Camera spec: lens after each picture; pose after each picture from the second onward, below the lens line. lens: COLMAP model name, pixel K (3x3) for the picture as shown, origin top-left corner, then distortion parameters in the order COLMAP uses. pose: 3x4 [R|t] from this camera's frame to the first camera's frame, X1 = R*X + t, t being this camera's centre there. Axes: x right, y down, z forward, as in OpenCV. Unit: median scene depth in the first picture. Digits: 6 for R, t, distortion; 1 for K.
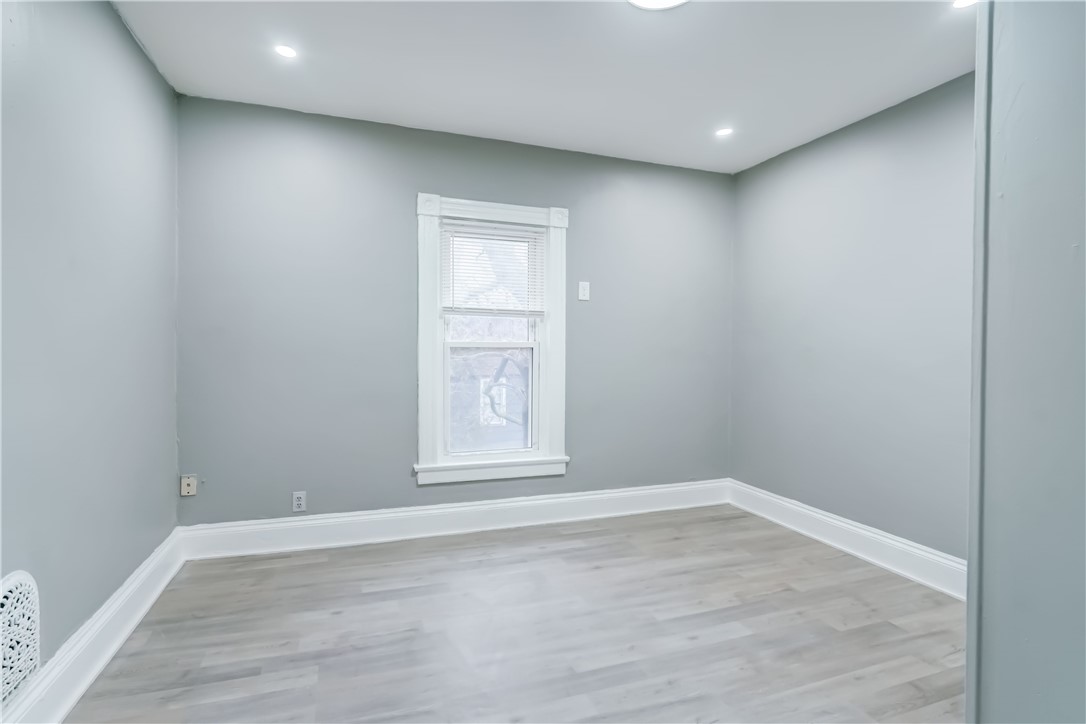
lens RADIAL K [[505.2, 0, 538.9], [0, 505.2, 350.4], [0, 0, 1]] dist [-0.013570, 0.003021]
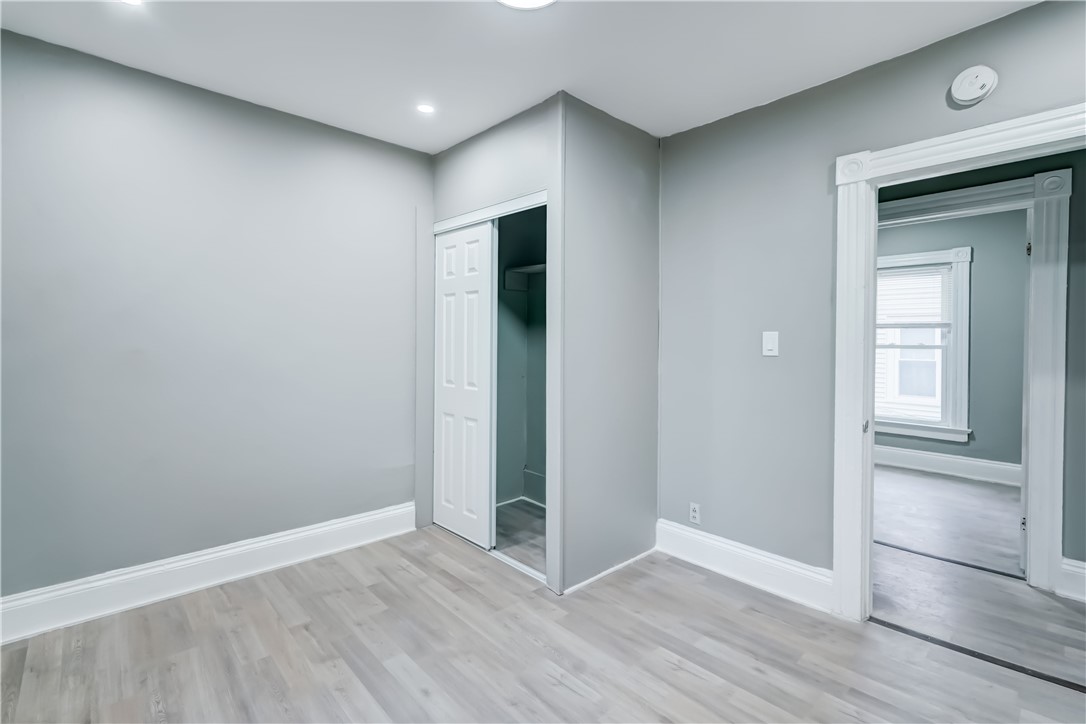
lens RADIAL K [[505.2, 0, 540.2], [0, 505.2, 350.6], [0, 0, 1]] dist [-0.013570, 0.003021]
pose [[-0.379654, -0.024684, 0.924799, -0.439331], [0.000625, 0.999637, 0.026938, -0.028159], [-0.925128, 0.010806, -0.379500, 0.913631]]
